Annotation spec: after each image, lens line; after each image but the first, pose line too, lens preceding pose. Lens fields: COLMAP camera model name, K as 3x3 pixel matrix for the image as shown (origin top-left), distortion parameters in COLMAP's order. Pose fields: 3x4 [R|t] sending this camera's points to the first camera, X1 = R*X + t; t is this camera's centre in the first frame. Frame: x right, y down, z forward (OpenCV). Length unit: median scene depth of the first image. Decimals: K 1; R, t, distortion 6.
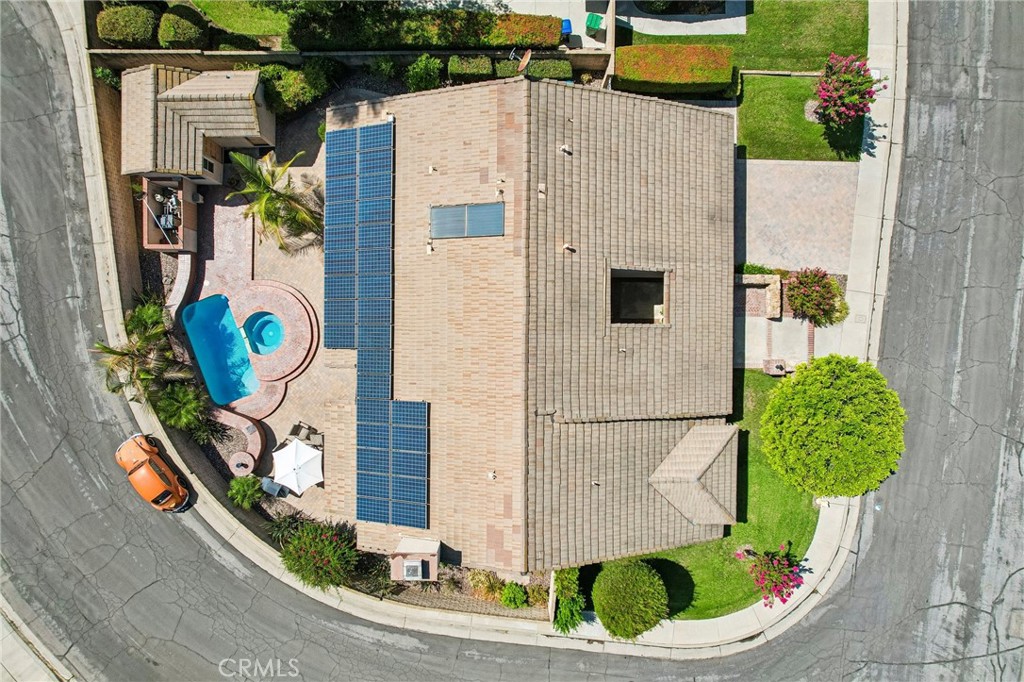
lens RADIAL K [[668.3, 0, 502.1], [0, 668.3, 350.1], [0, 0, 1]] dist [-0.013456, 0.004730]
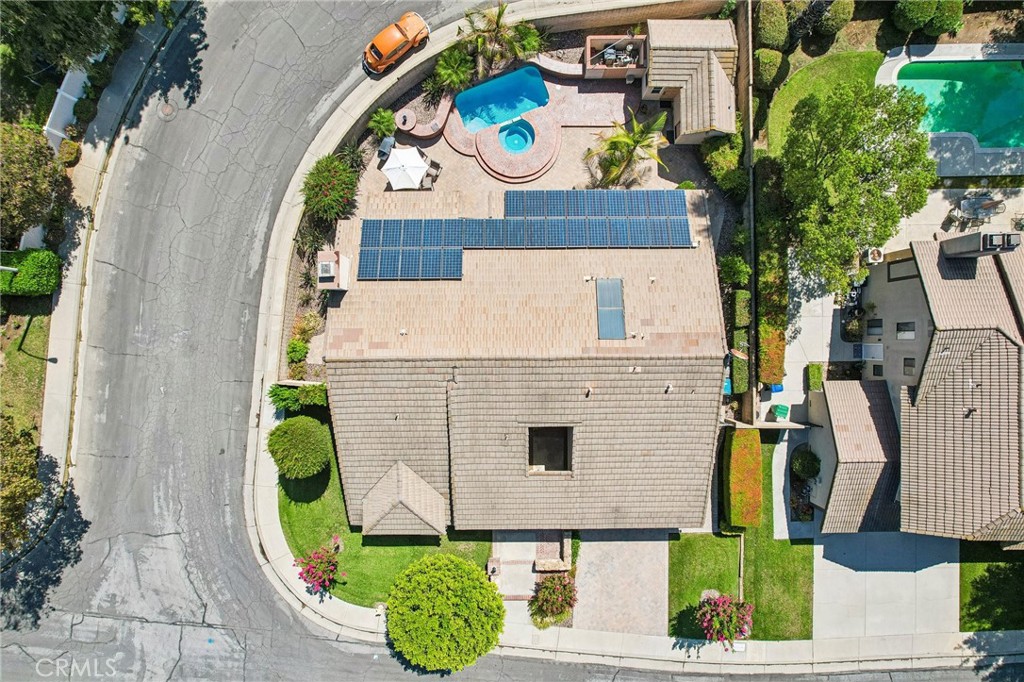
lens RADIAL K [[668.3, 0, 482.1], [0, 668.3, 358.4], [0, 0, 1]] dist [-0.013456, 0.004730]
pose [[0.015672, 0.999109, 0.039184, -0.011650], [-0.999428, 0.014479, 0.030566, 0.005575], [0.029971, -0.039640, 0.998764, -0.203193]]
